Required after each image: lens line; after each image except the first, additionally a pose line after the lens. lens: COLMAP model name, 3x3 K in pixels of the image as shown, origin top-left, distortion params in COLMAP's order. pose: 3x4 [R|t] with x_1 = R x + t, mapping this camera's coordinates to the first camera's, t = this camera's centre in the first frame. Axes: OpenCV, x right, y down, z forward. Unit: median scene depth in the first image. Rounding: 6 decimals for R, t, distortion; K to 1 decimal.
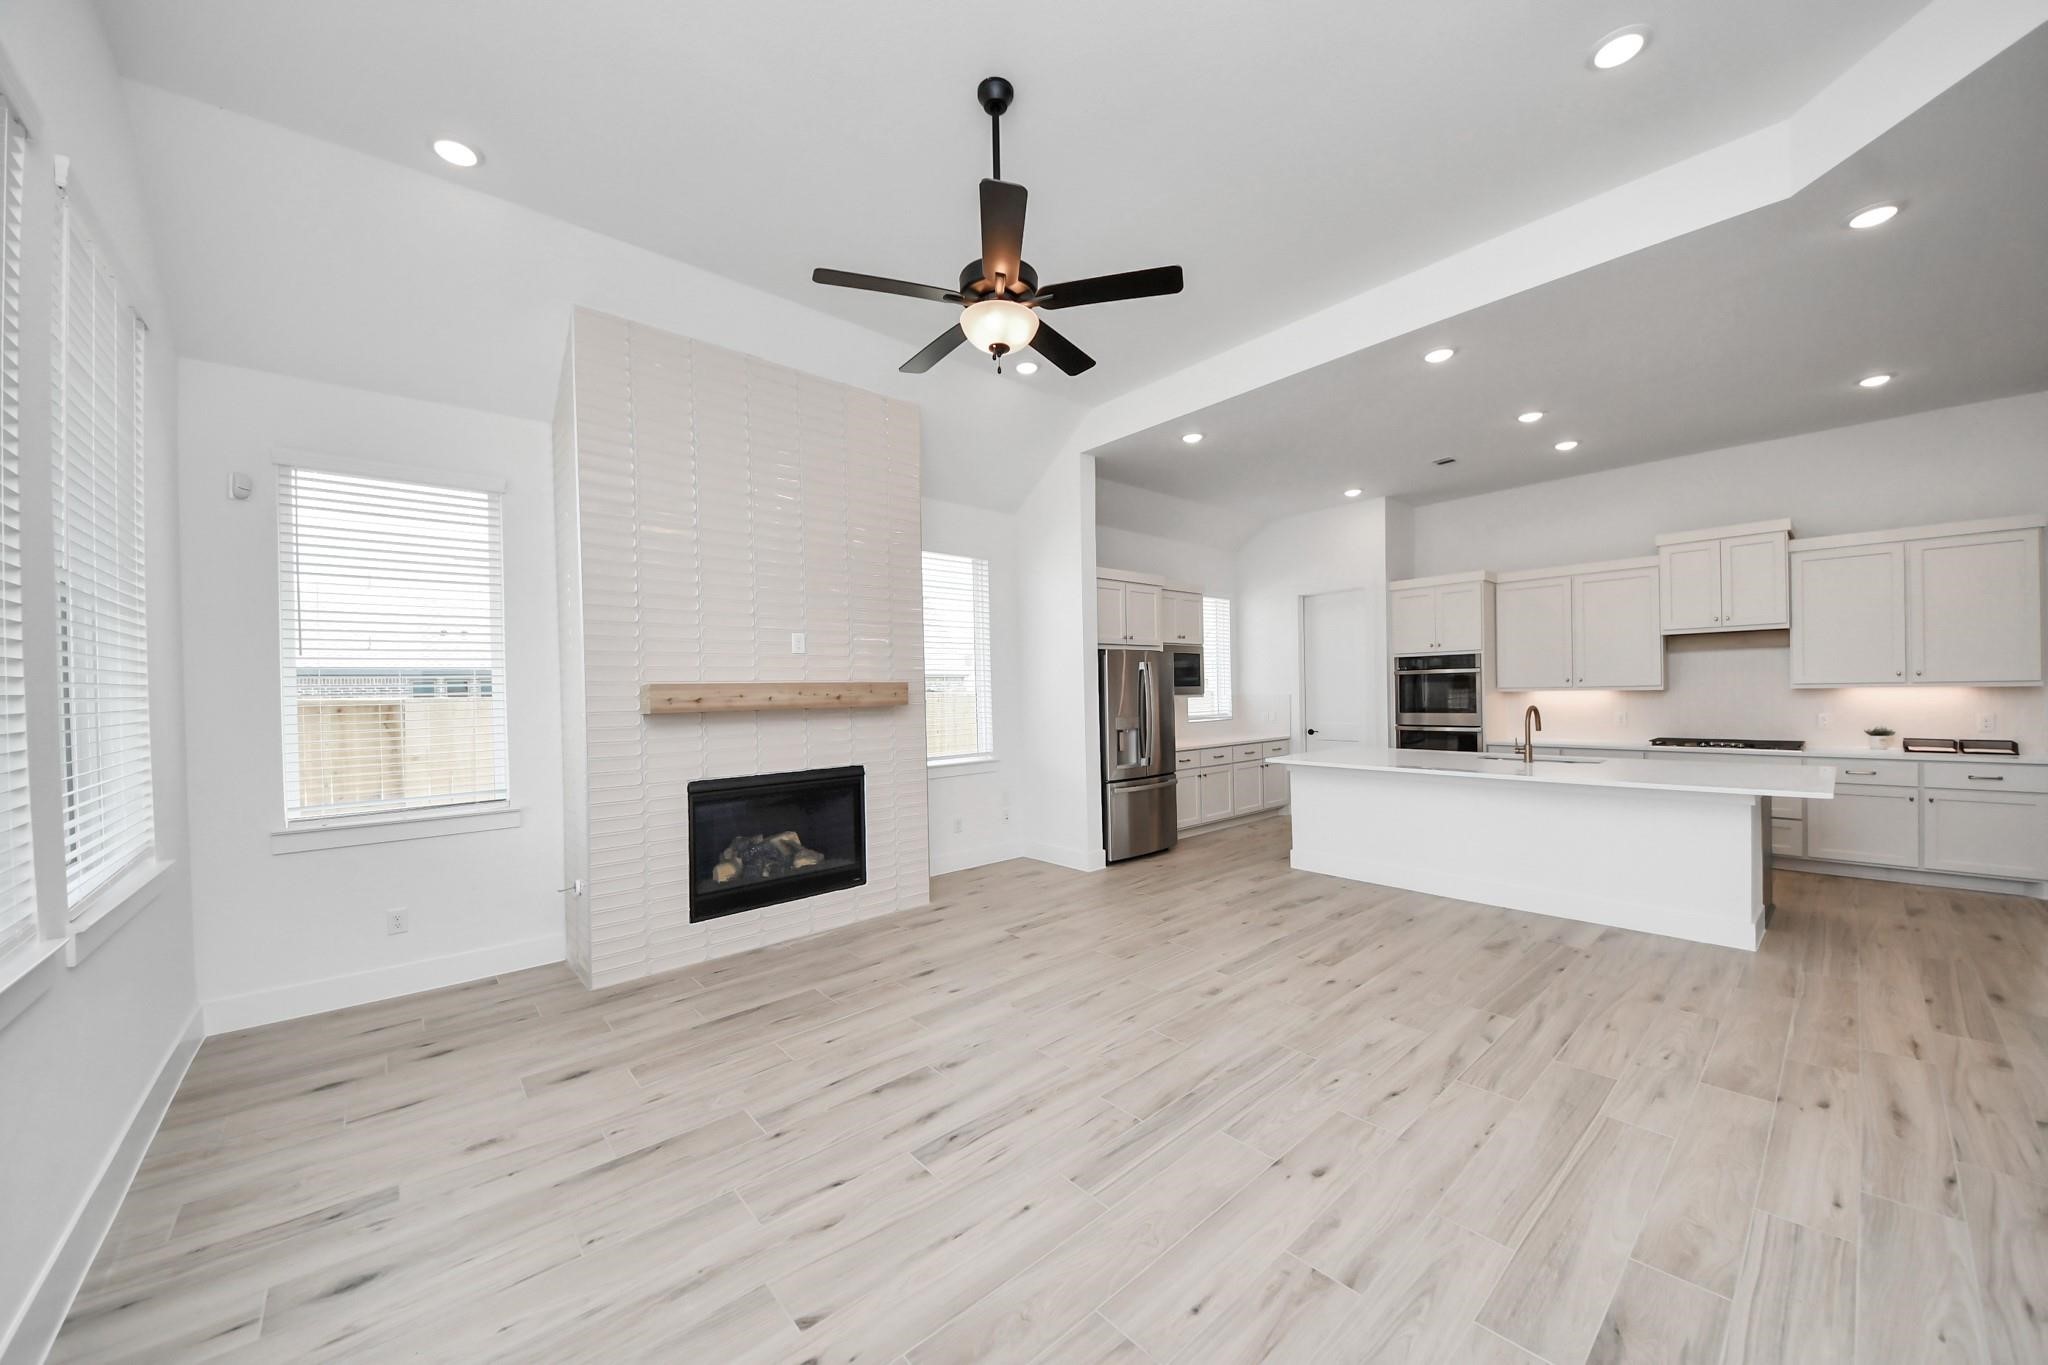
lens RADIAL K [[718.5, 0, 1061.2], [0, 718.5, 691.4], [0, 0, 1]] dist [-0.004007, -0.001135]
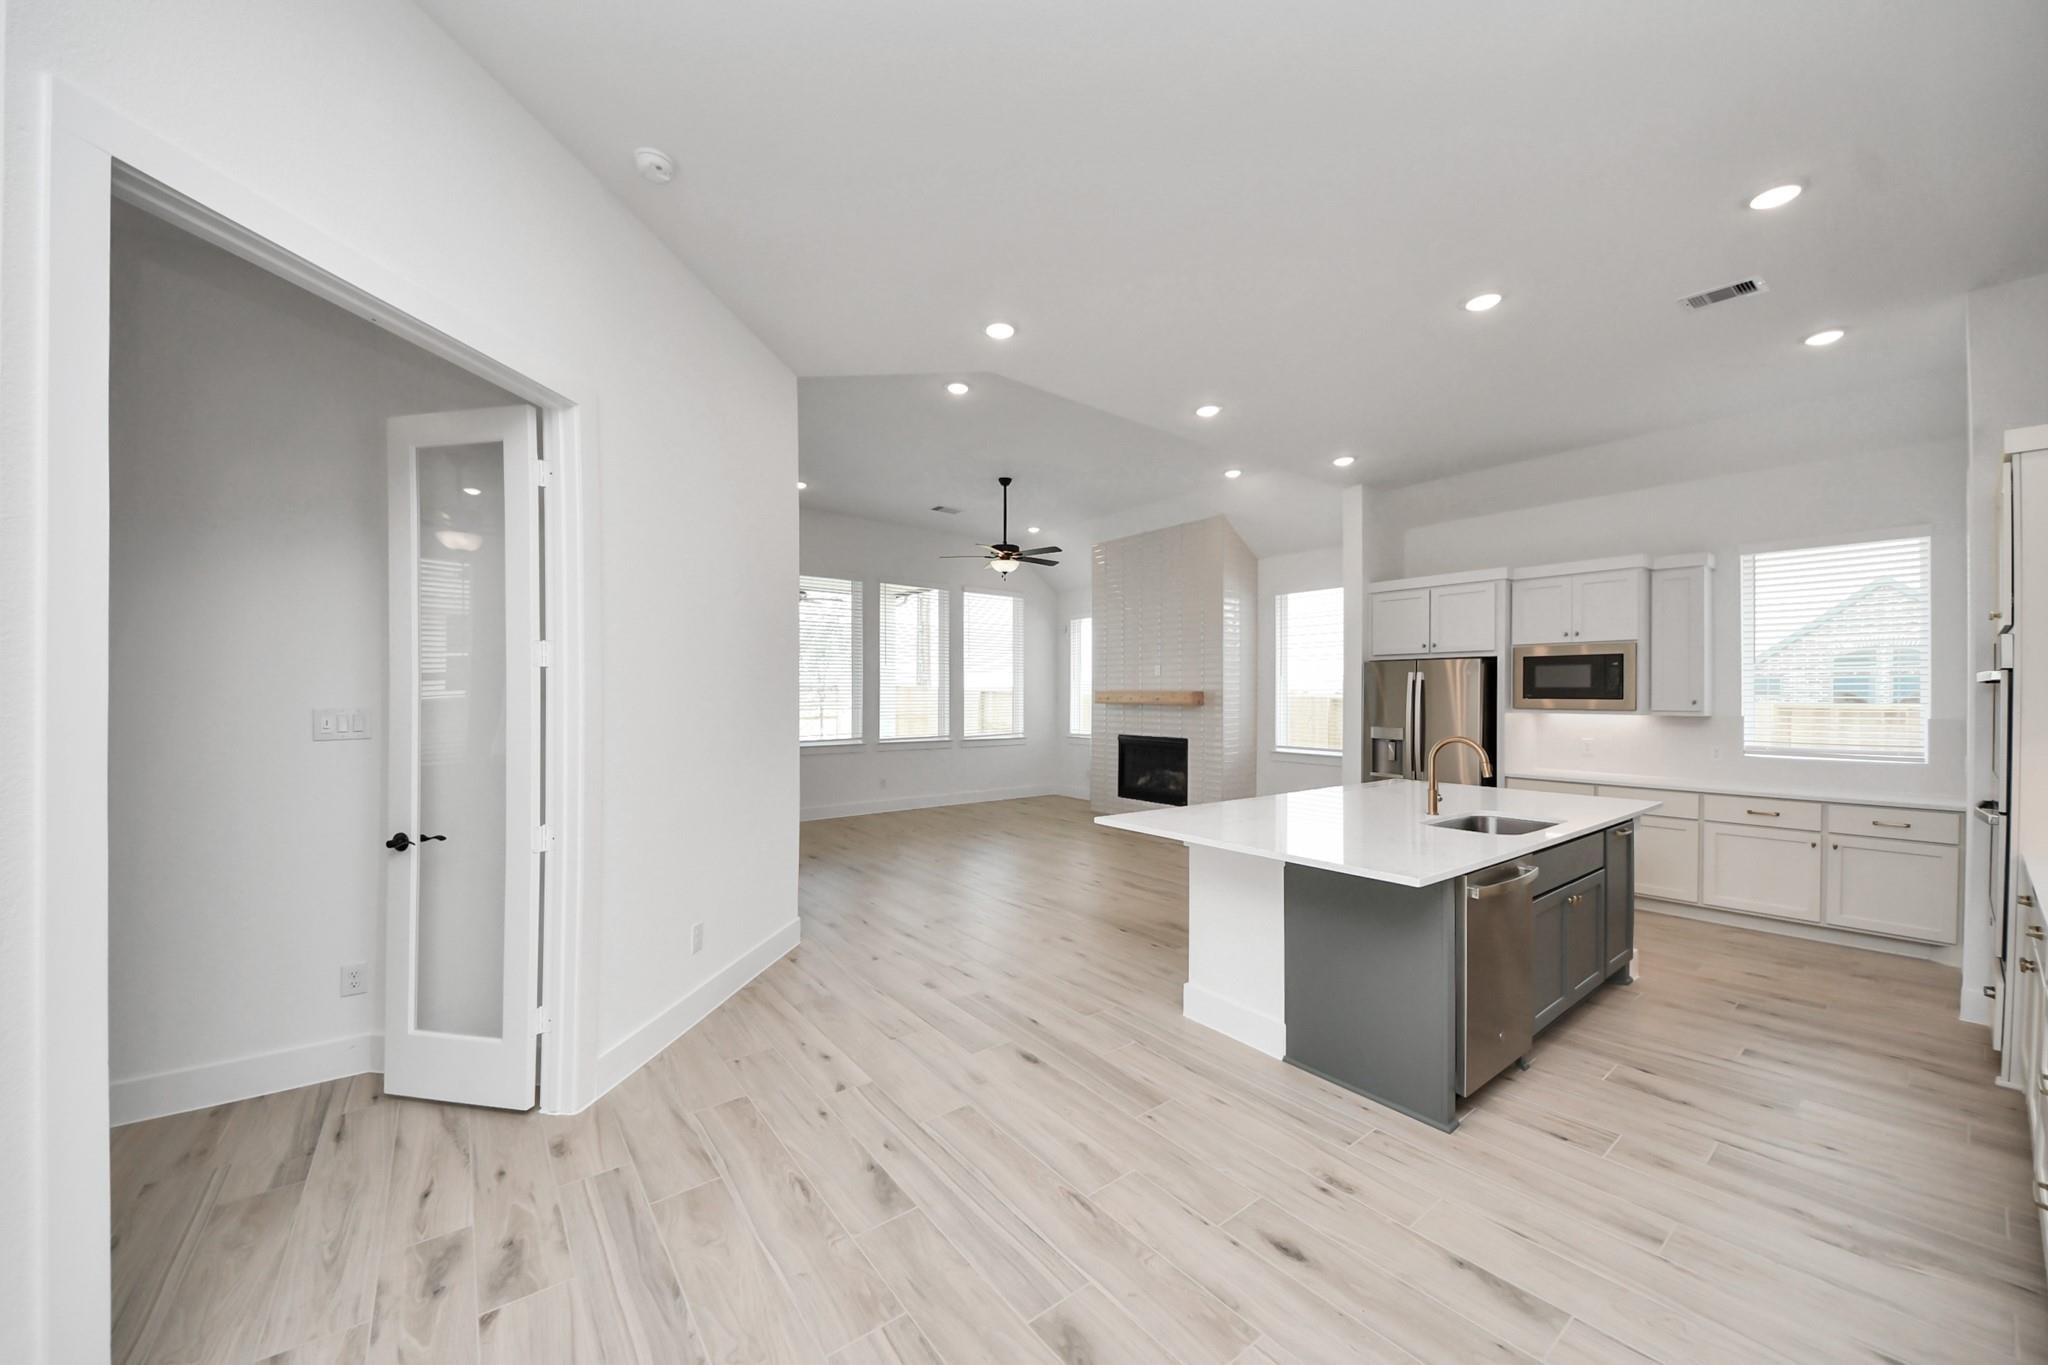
lens RADIAL K [[748.6, 0, 989.4], [0, 748.6, 697.5], [0, 0, 1]] dist [0.003413, -0.007208]
pose [[-0.111116, 0.024034, -0.993517, 1.767120], [-0.004013, 0.999689, 0.024632, -0.045068], [0.993799, 0.006724, -0.110985, 0.788890]]
